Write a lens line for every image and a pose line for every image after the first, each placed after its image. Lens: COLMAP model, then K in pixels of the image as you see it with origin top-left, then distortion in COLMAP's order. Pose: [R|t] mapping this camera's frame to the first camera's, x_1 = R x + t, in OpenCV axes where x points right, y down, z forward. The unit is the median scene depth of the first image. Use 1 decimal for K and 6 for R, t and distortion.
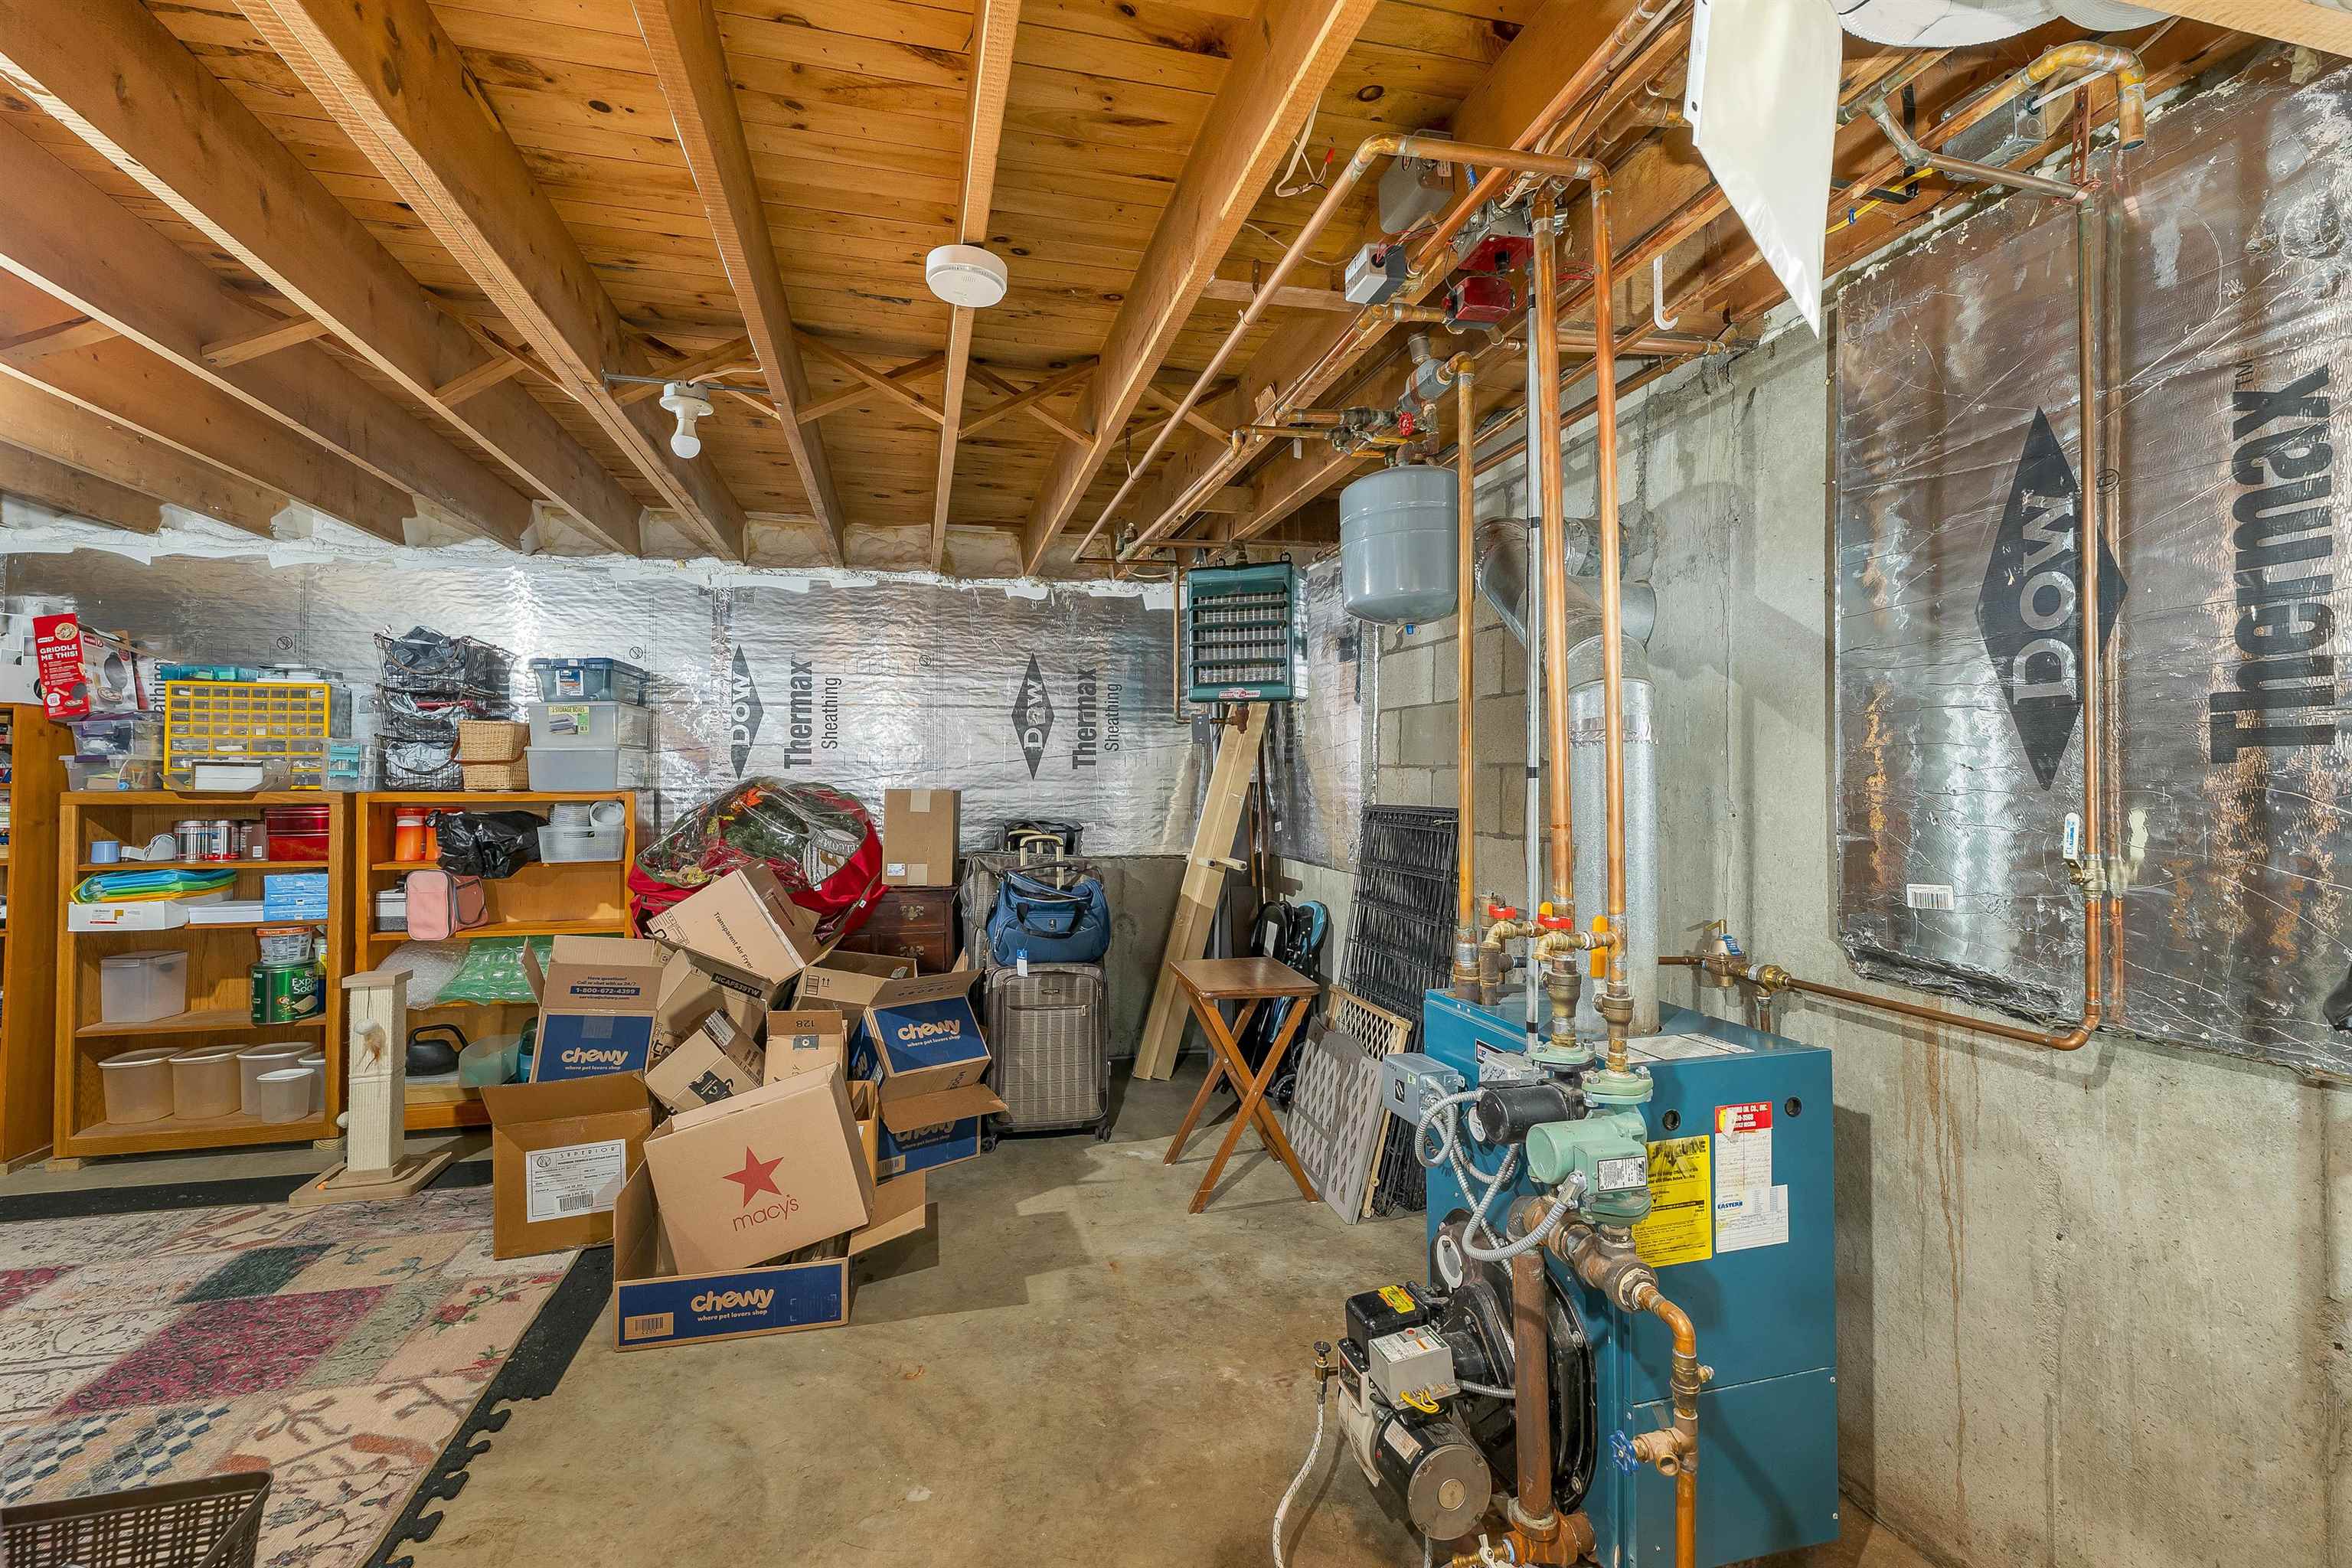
lens RADIAL K [[975.9, 0, 1163.1], [0, 975.9, 788.9], [0, 0, 1]] dist [0.002049, -0.000084]
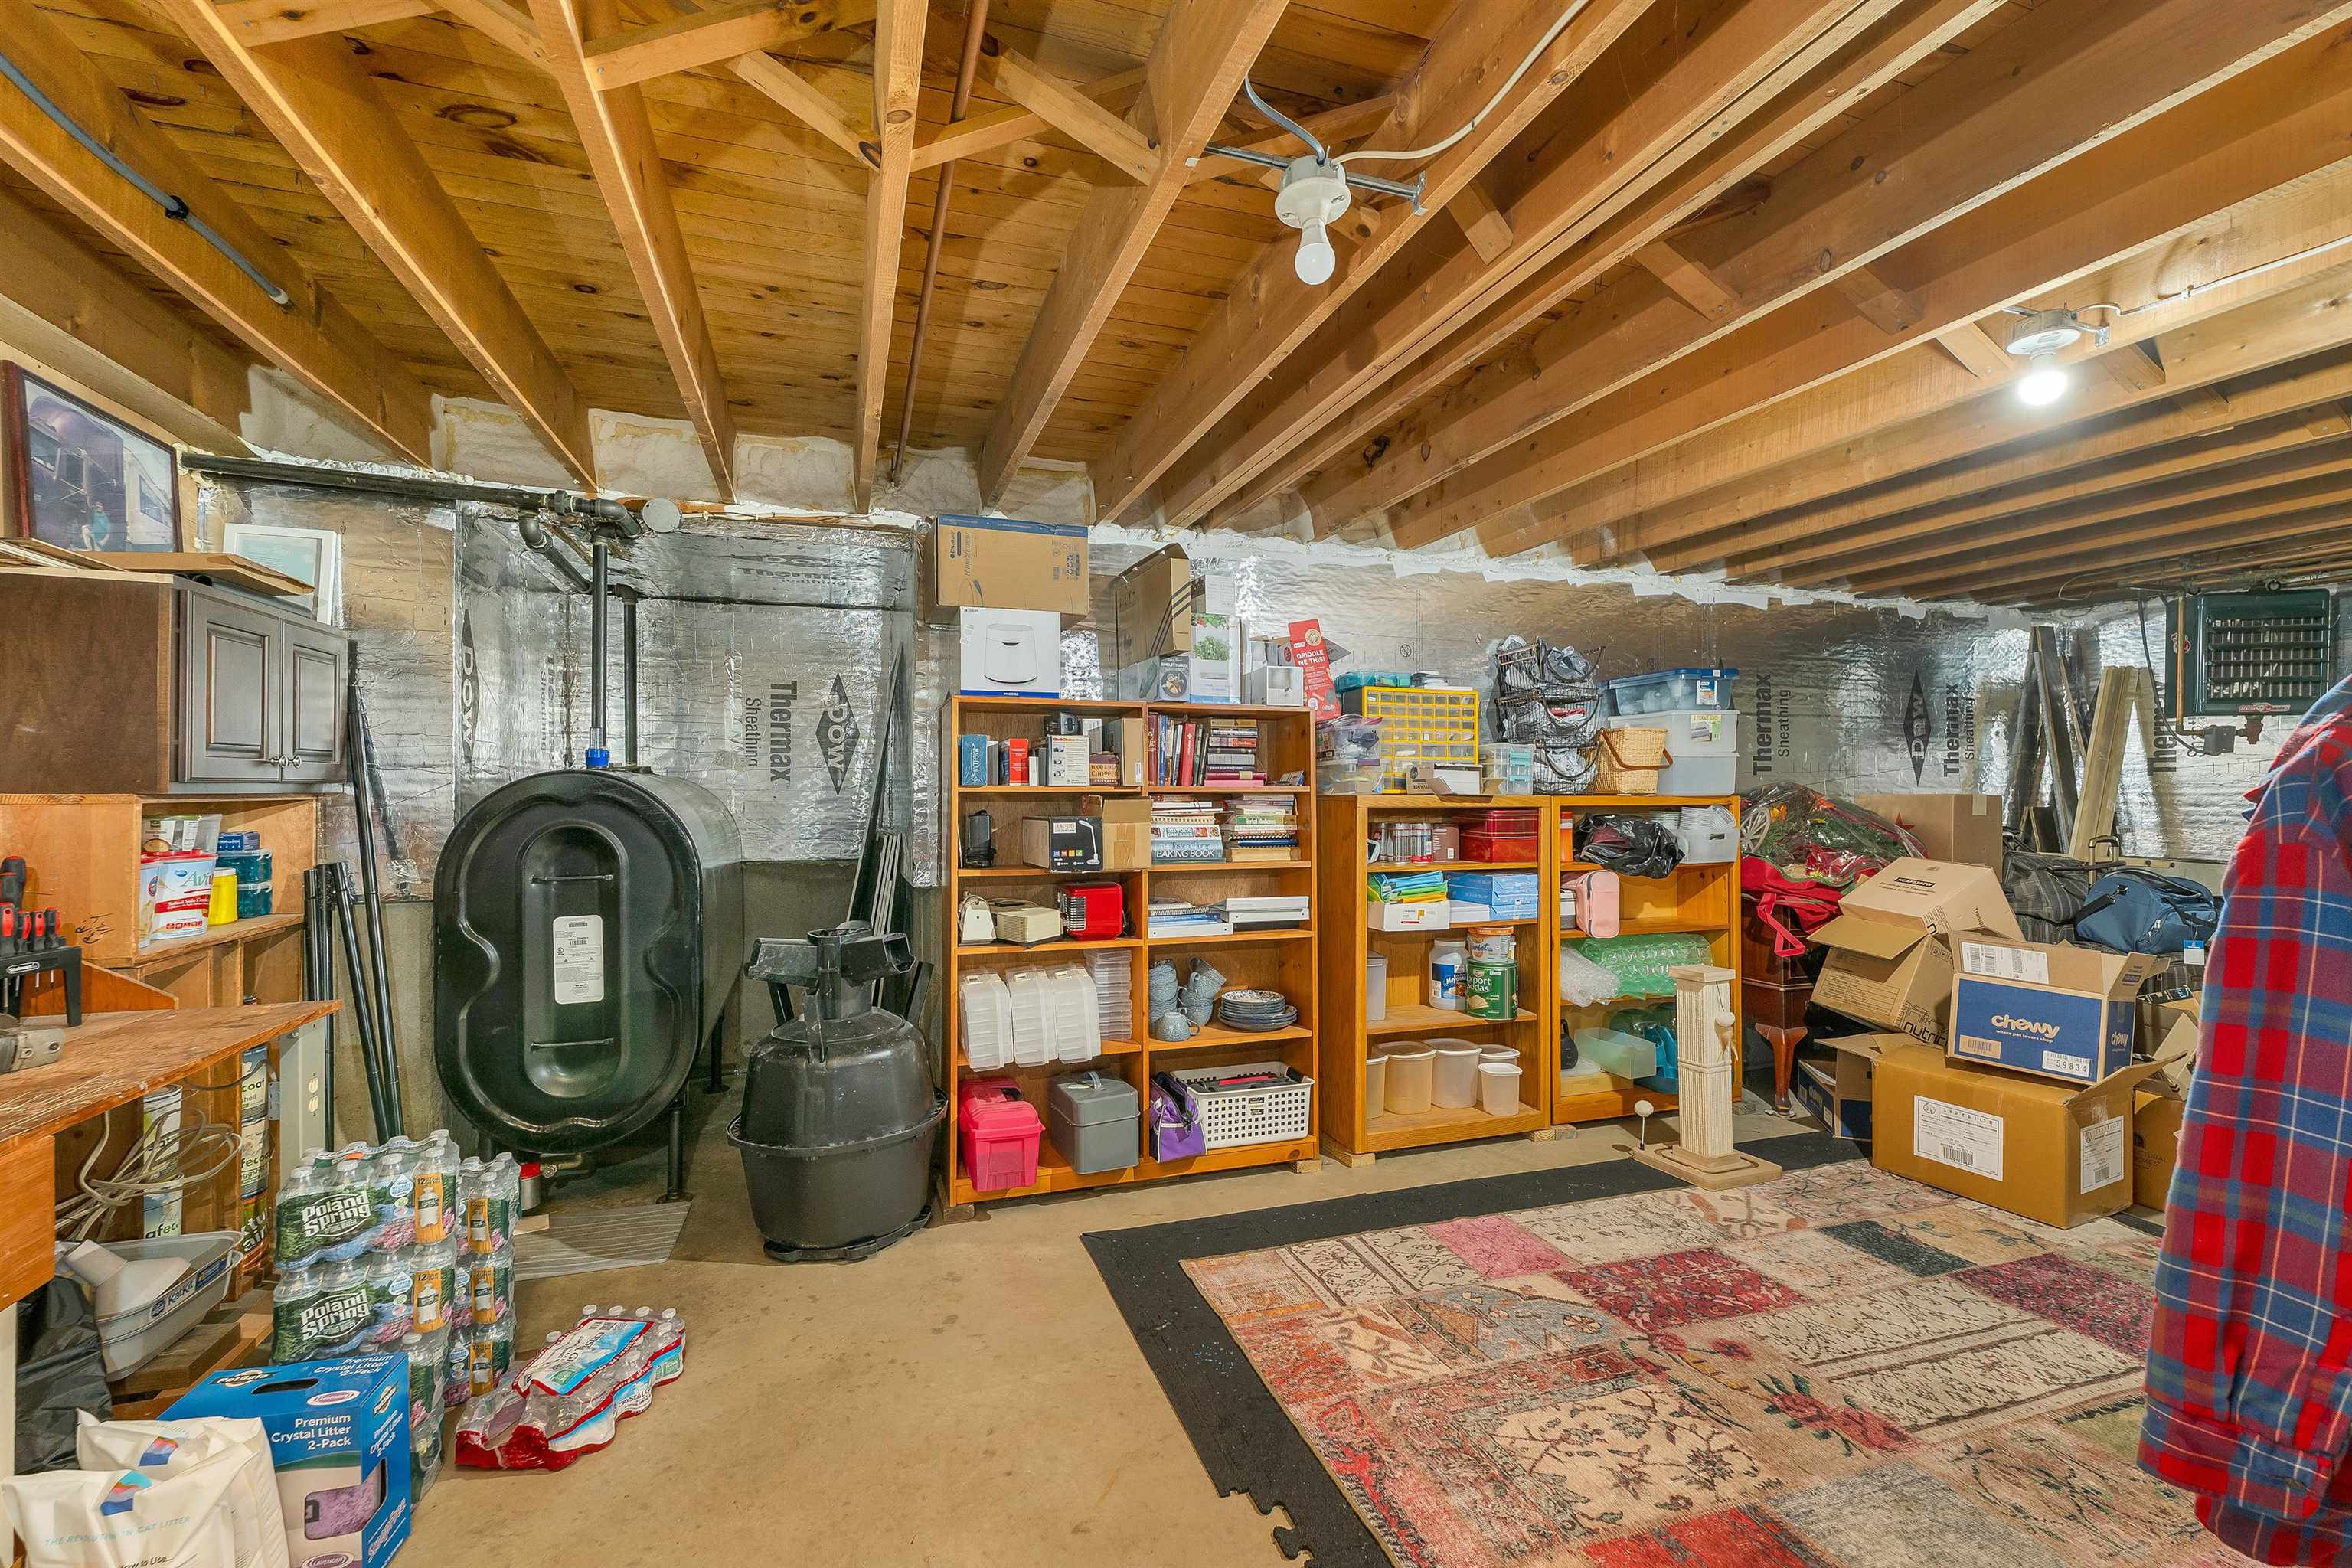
lens RADIAL K [[975.9, 0, 1169.6], [0, 975.9, 780.2], [0, 0, 1]] dist [0.002049, -0.000084]
pose [[0.996106, 0.005252, 0.088012, -1.310107], [-0.004551, 0.999956, -0.008163, -0.003571], [-0.088051, 0.007730, 0.996086, -0.000060]]
